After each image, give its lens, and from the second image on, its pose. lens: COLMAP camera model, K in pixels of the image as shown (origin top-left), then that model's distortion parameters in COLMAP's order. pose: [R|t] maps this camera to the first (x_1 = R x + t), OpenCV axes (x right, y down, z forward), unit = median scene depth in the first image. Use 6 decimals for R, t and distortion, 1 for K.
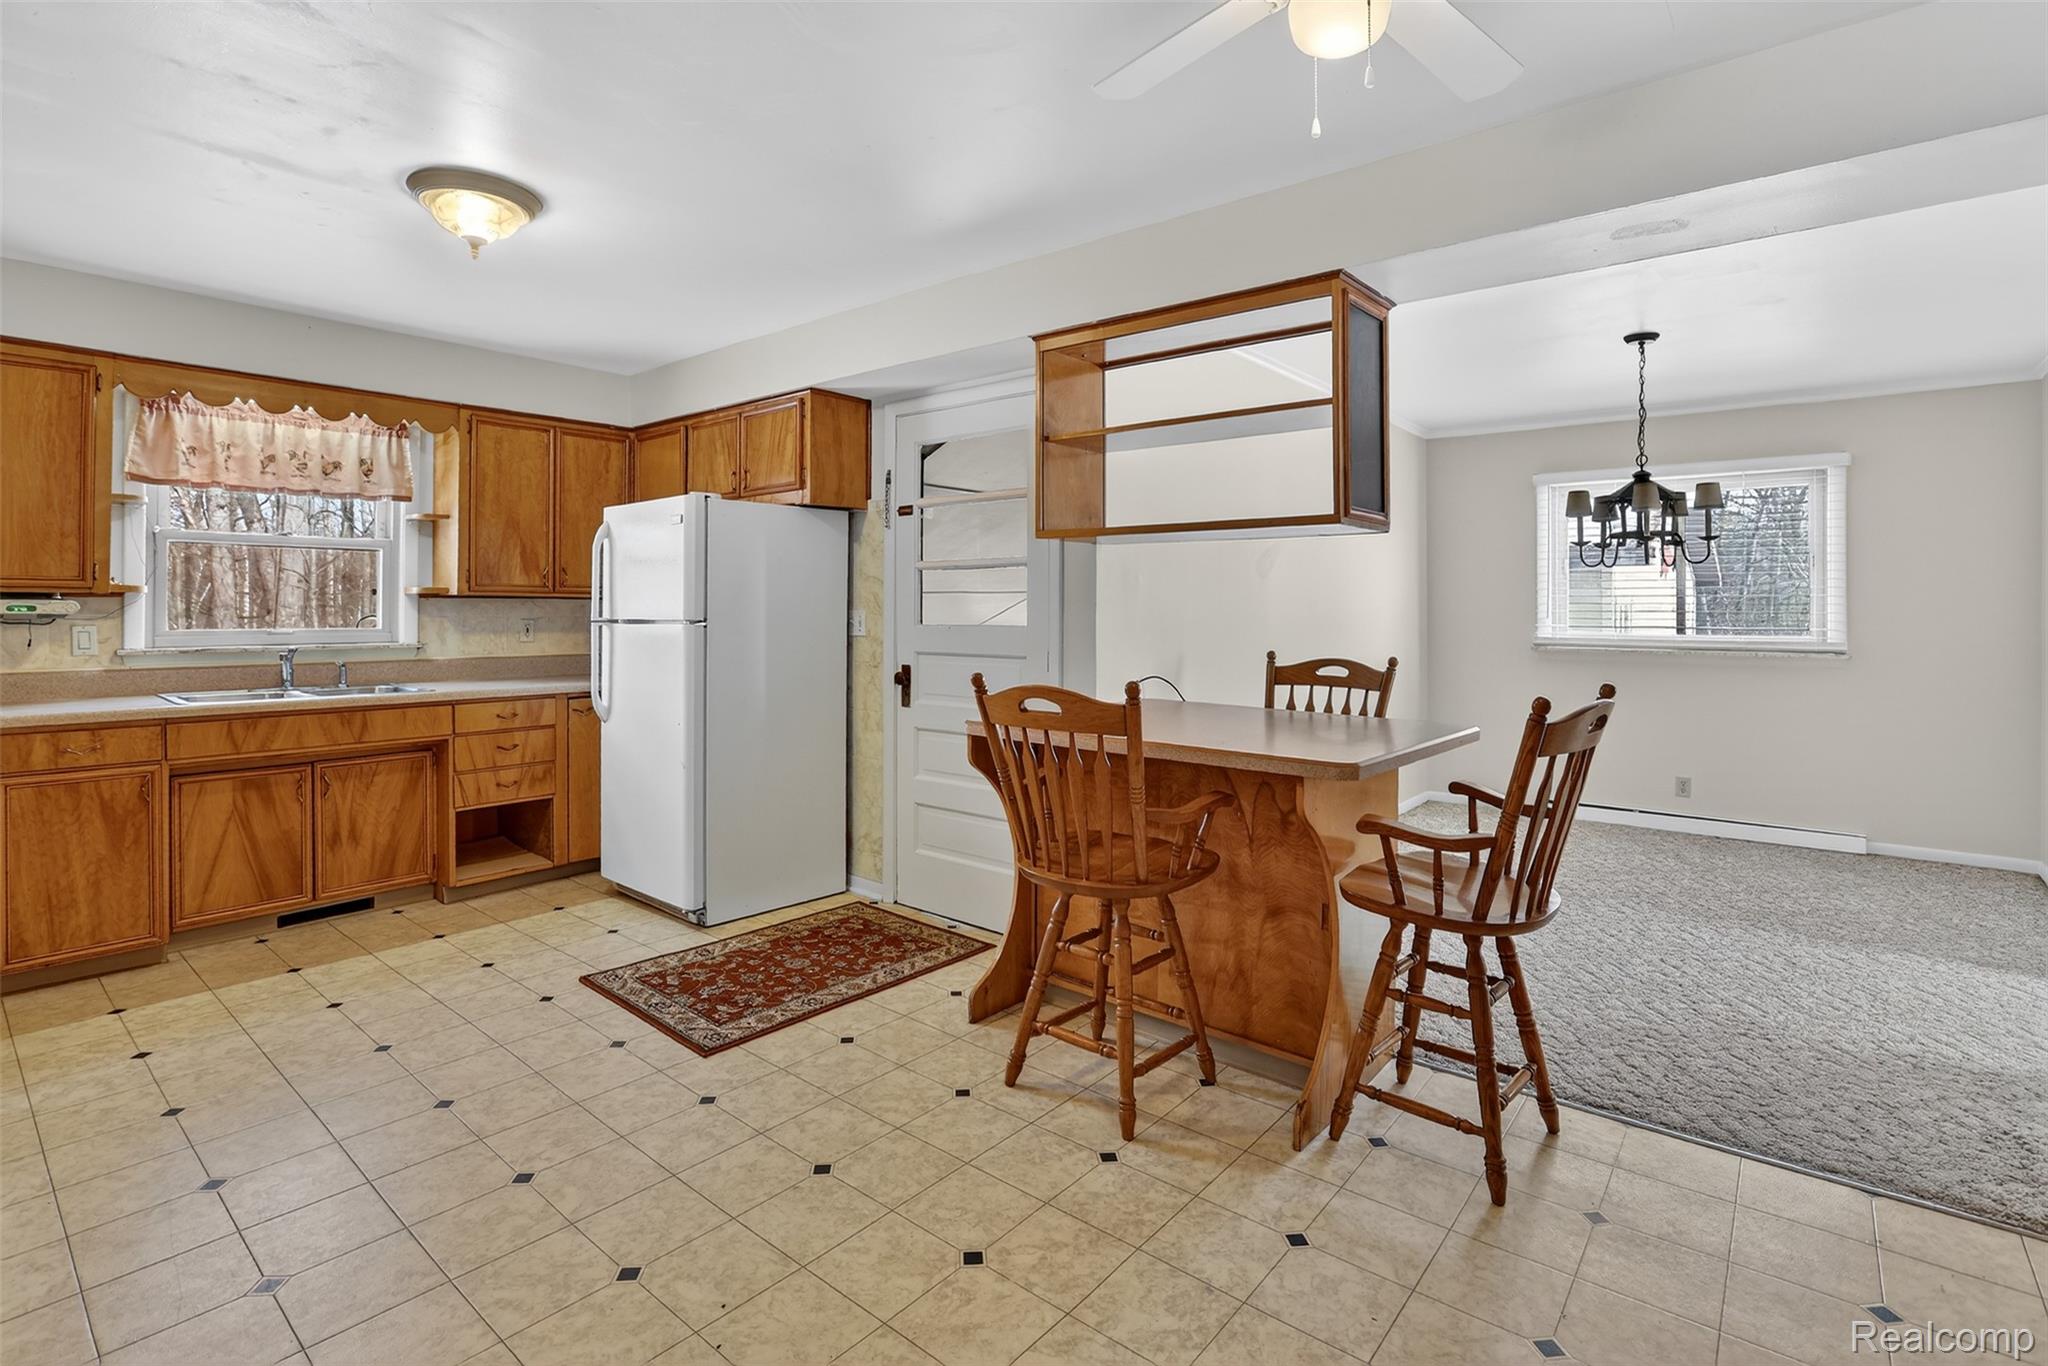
lens RADIAL K [[976.5, 0, 1017.8], [0, 976.5, 616.4], [0, 0, 1]] dist [-0.049153, 0.018116]
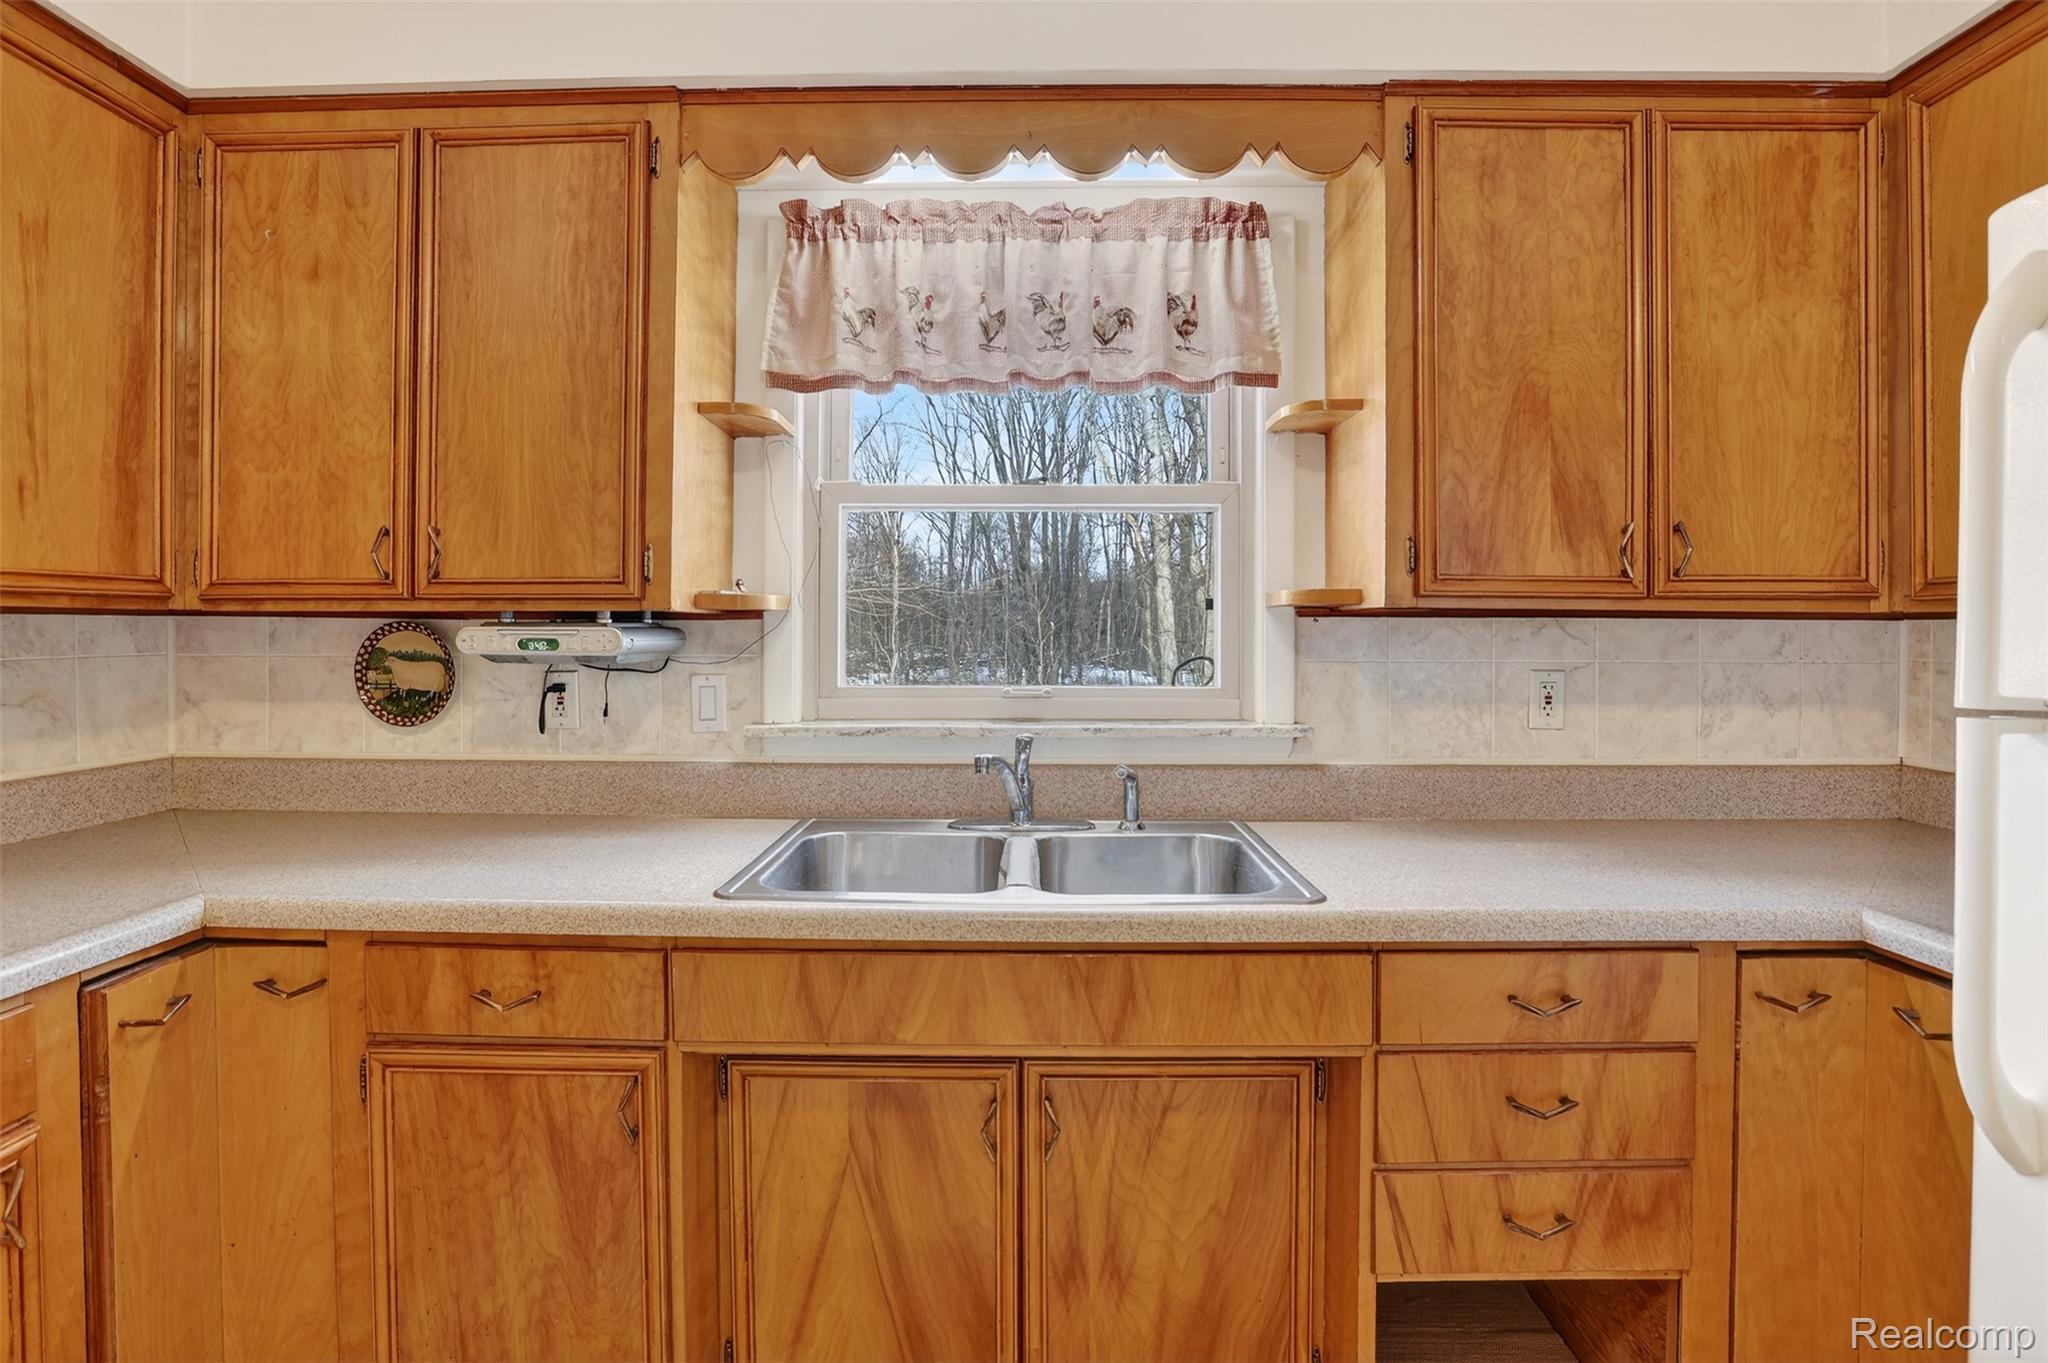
lens RADIAL K [[976.5, 0, 1017.8], [0, 976.5, 614.9], [0, 0, 1]] dist [-0.049153, 0.018116]
pose [[0.645622, -0.013306, -0.763541, -0.428156], [-0.007358, 0.999693, -0.023642, -0.010805], [0.763622, 0.020882, 0.645326, 0.717512]]
